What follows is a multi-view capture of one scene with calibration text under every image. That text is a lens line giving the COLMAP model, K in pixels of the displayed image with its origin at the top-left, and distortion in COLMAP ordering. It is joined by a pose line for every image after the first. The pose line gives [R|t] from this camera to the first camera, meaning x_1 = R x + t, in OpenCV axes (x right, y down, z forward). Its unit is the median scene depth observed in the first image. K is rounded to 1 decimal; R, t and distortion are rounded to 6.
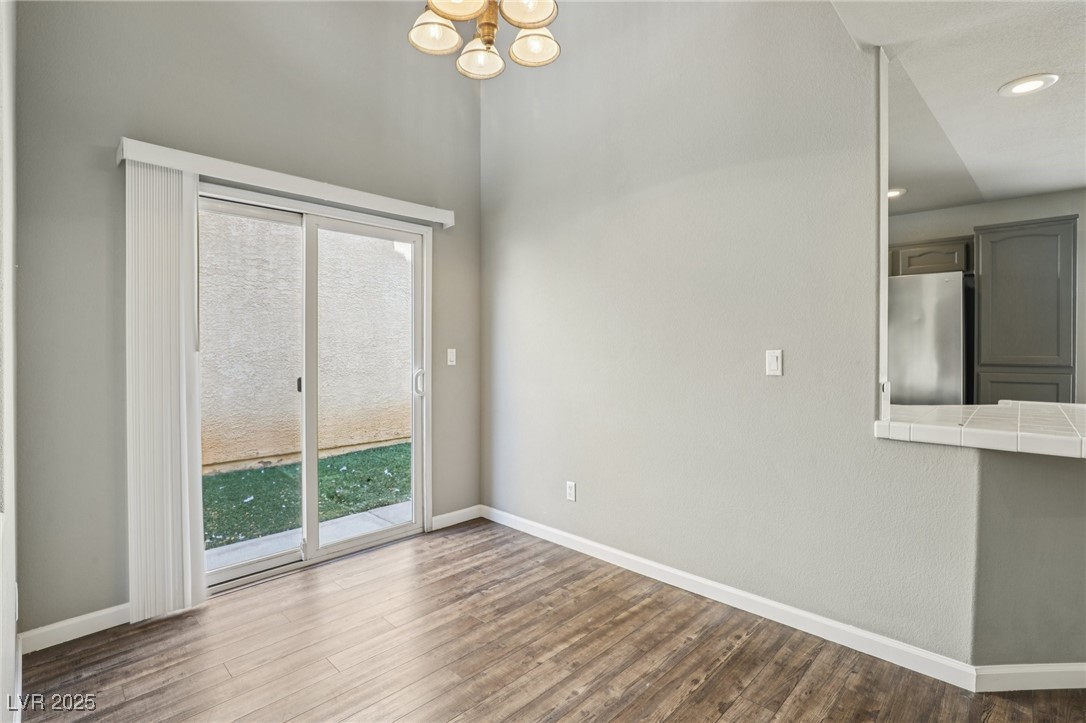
lens RADIAL K [[504.9, 0, 548.1], [0, 504.9, 358.2], [0, 0, 1]] dist [-0.026730, 0.002902]
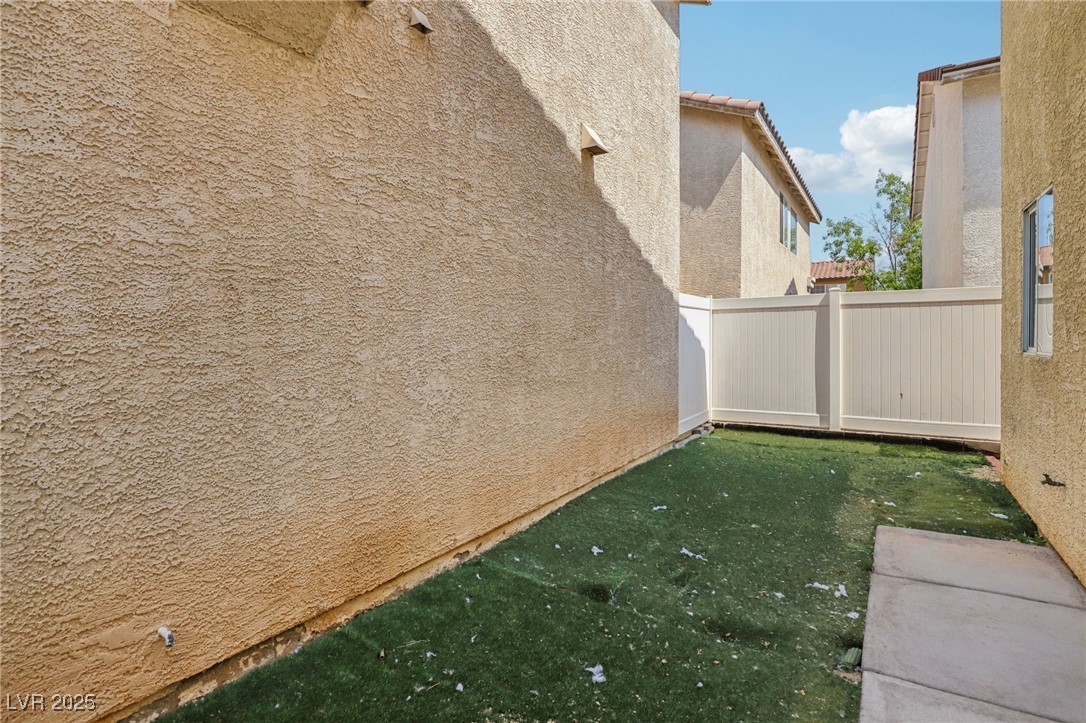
lens RADIAL K [[532.3, 0, 593.5], [0, 532.3, 341.4], [0, 0, 1]] dist [-0.024100, 0.001788]
pose [[0.981027, -0.018612, 0.192975, -0.856844], [0.022481, 0.999587, -0.017880, -0.016637], [-0.192563, 0.021879, 0.981041, 0.645119]]
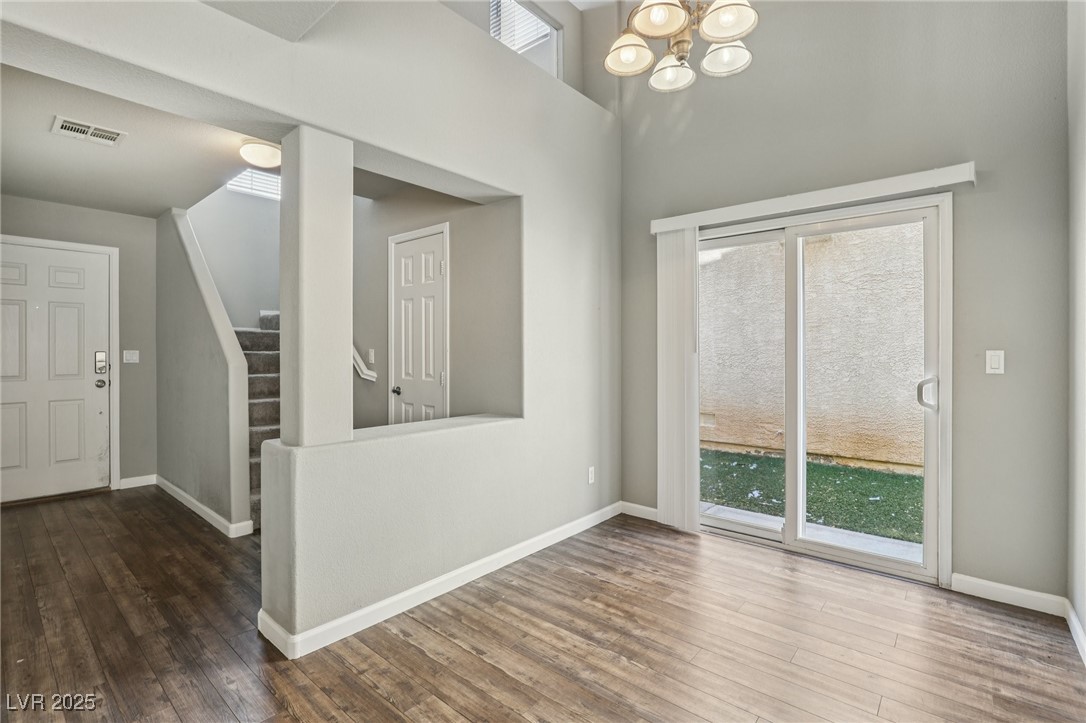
lens RADIAL K [[504.9, 0, 548.1], [0, 504.9, 356.0], [0, 0, 1]] dist [-0.026730, 0.002902]
pose [[0.055517, 0.008913, -0.998418, 0.483120], [-0.020161, 0.999766, 0.007804, -0.004057], [0.998254, 0.019696, 0.055684, 0.346848]]
